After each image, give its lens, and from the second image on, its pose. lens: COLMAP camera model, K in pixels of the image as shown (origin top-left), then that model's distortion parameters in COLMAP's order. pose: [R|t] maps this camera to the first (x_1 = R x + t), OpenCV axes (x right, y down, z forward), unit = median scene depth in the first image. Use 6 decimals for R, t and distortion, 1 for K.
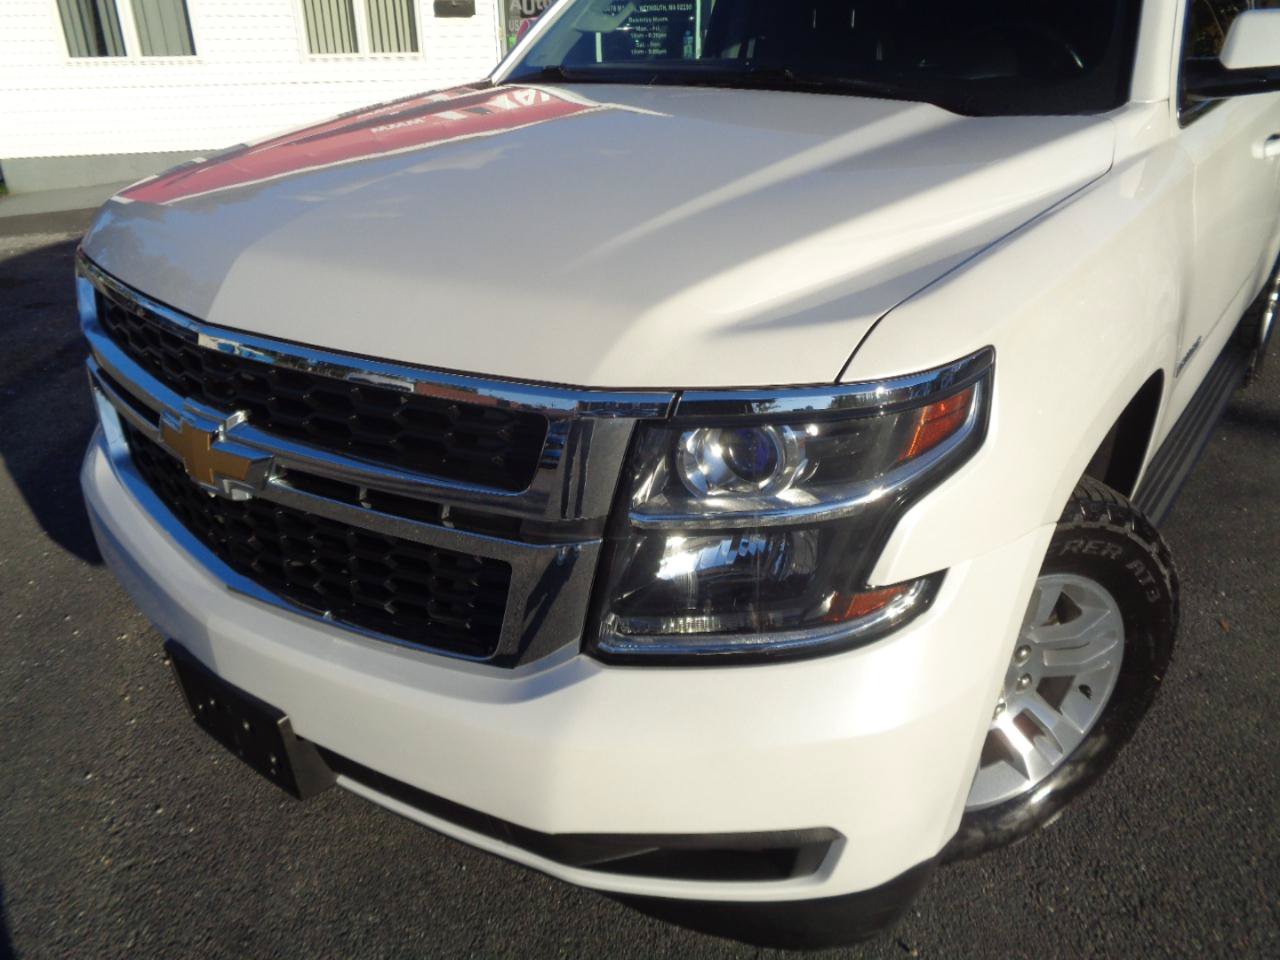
lens RADIAL K [[970.3, 0, 644.1], [0, 970.3, 474.1], [0, 0, 1]] dist [0.014823, 0.000307]
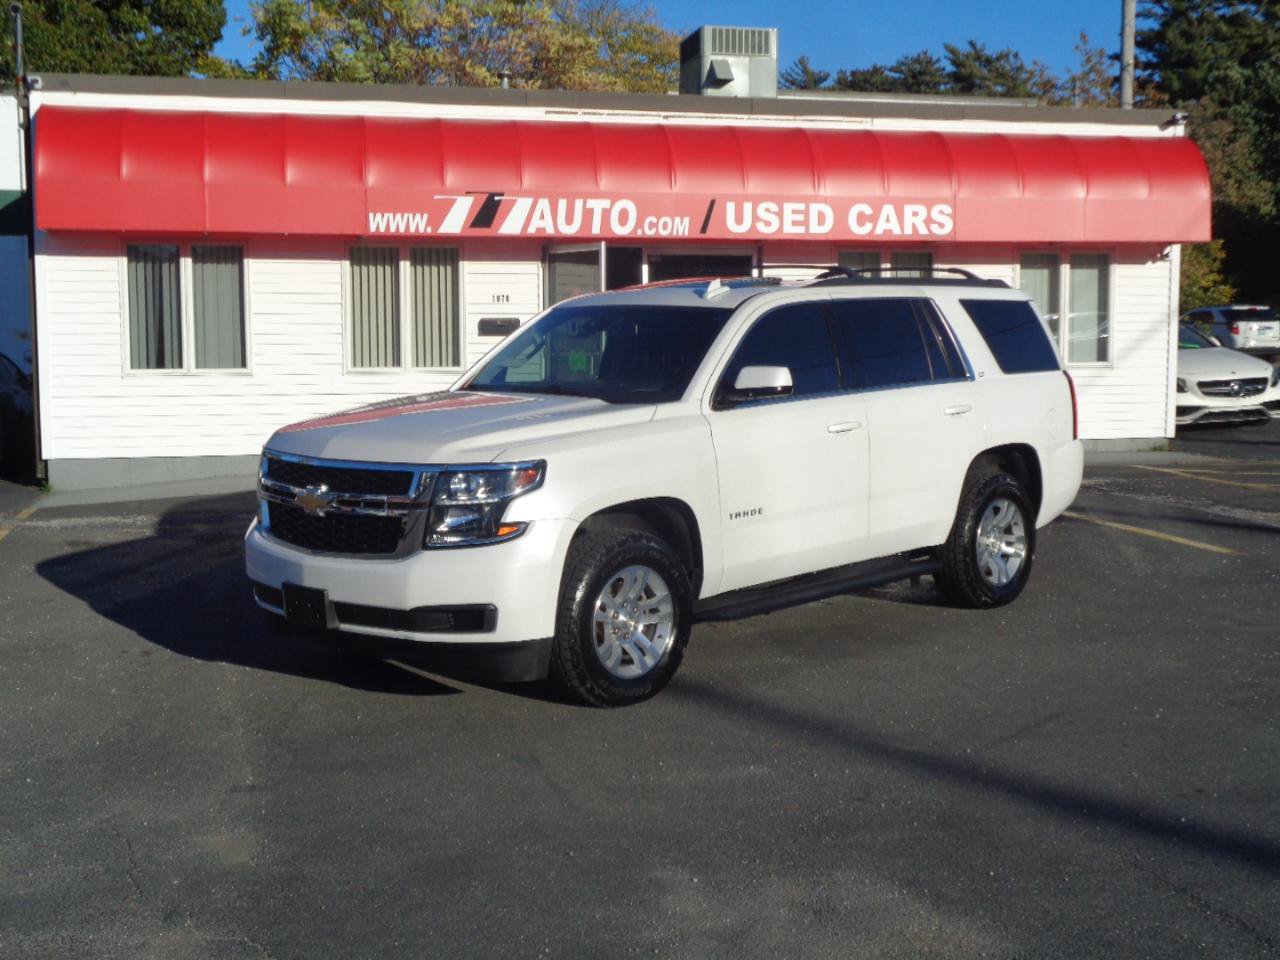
lens RADIAL K [[1653.2, 0, 641.6], [0, 1653.2, 446.4], [0, 0, 1]] dist [0.007387, -0.007654]
pose [[0.991749, 0.020754, -0.126504, 0.905485], [-0.063821, 0.935760, -0.346815, 1.153225], [0.111179, 0.352027, 0.929363, -2.777052]]
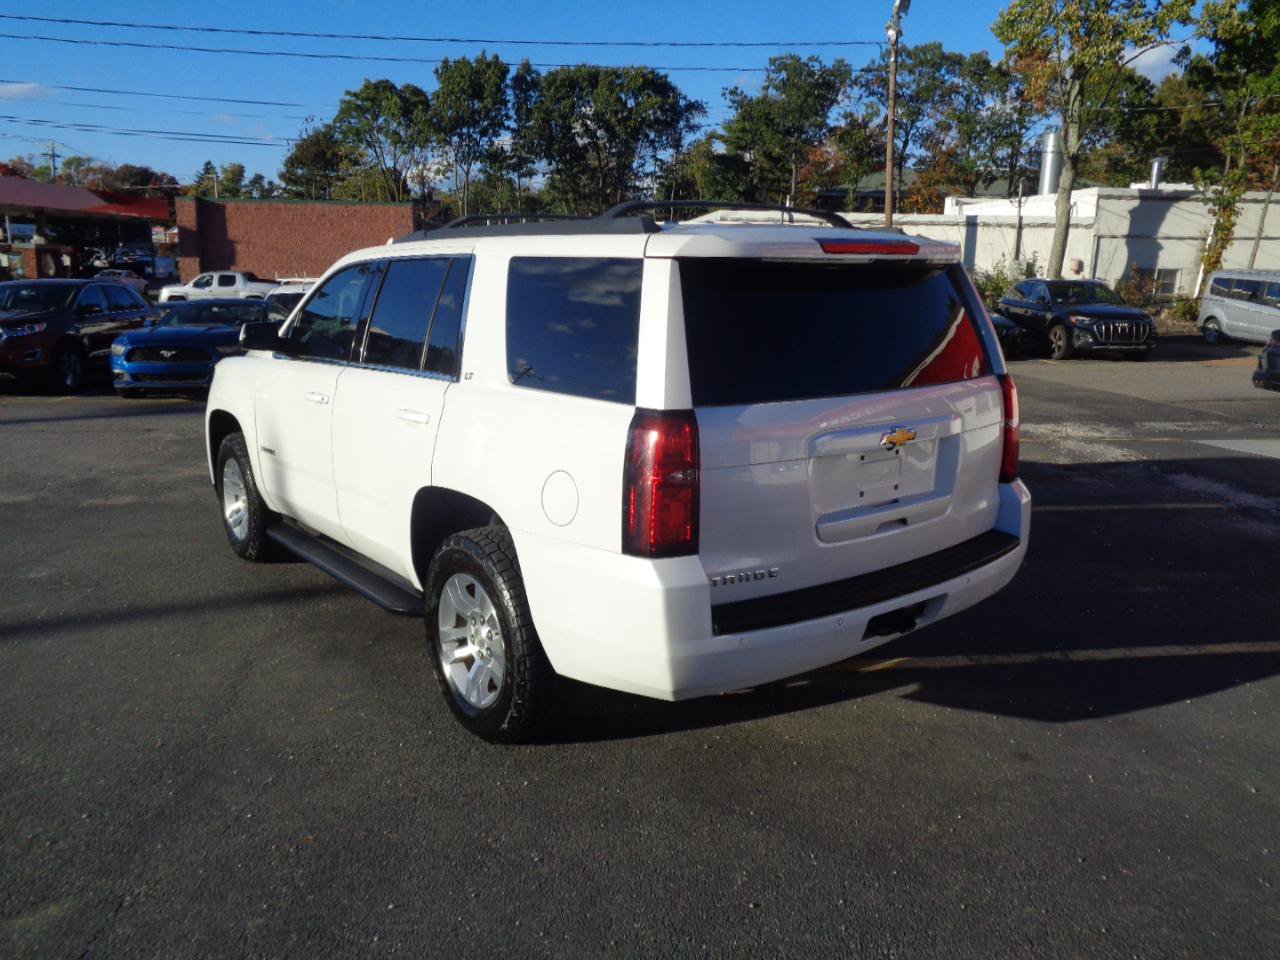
lens RADIAL K [[974.8, 0, 638.9], [0, 974.8, 480.8], [0, 0, 1]] dist [0.016450, 0.000099]
pose [[-0.254291, 0.225218, -0.940539, 3.029657], [-0.419237, 0.850715, 0.317057, -1.388361], [0.871537, 0.474933, -0.121910, 2.469387]]
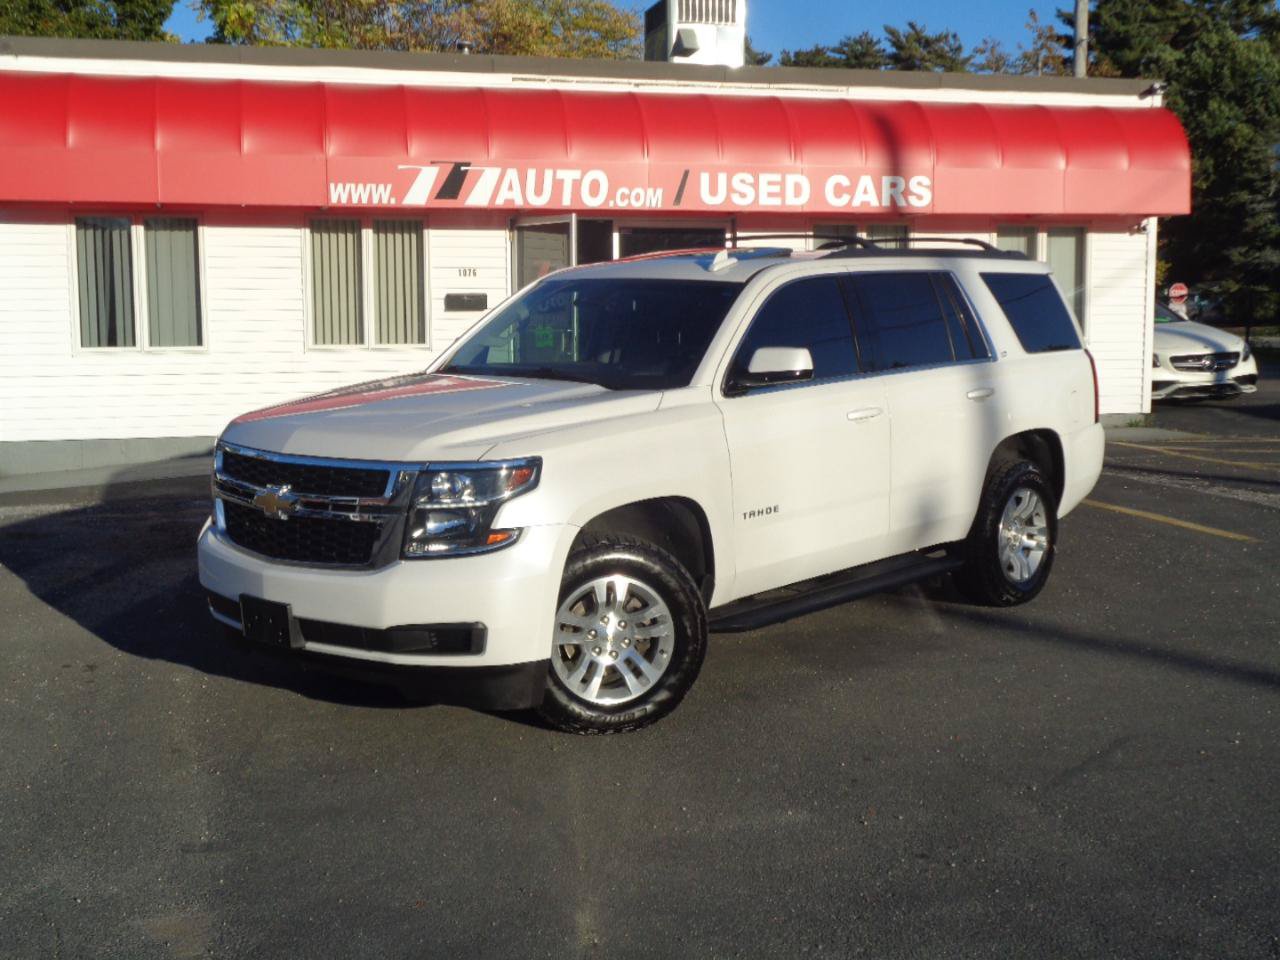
lens RADIAL K [[1590.5, 0, 659.5], [0, 1590.5, 479.2], [0, 0, 1]] dist [0.001367, -0.006545]
pose [[0.996231, 0.019192, -0.084588, 0.721694], [-0.044767, 0.949055, -0.311916, 0.920294], [0.074293, 0.314527, 0.946337, -2.279208]]
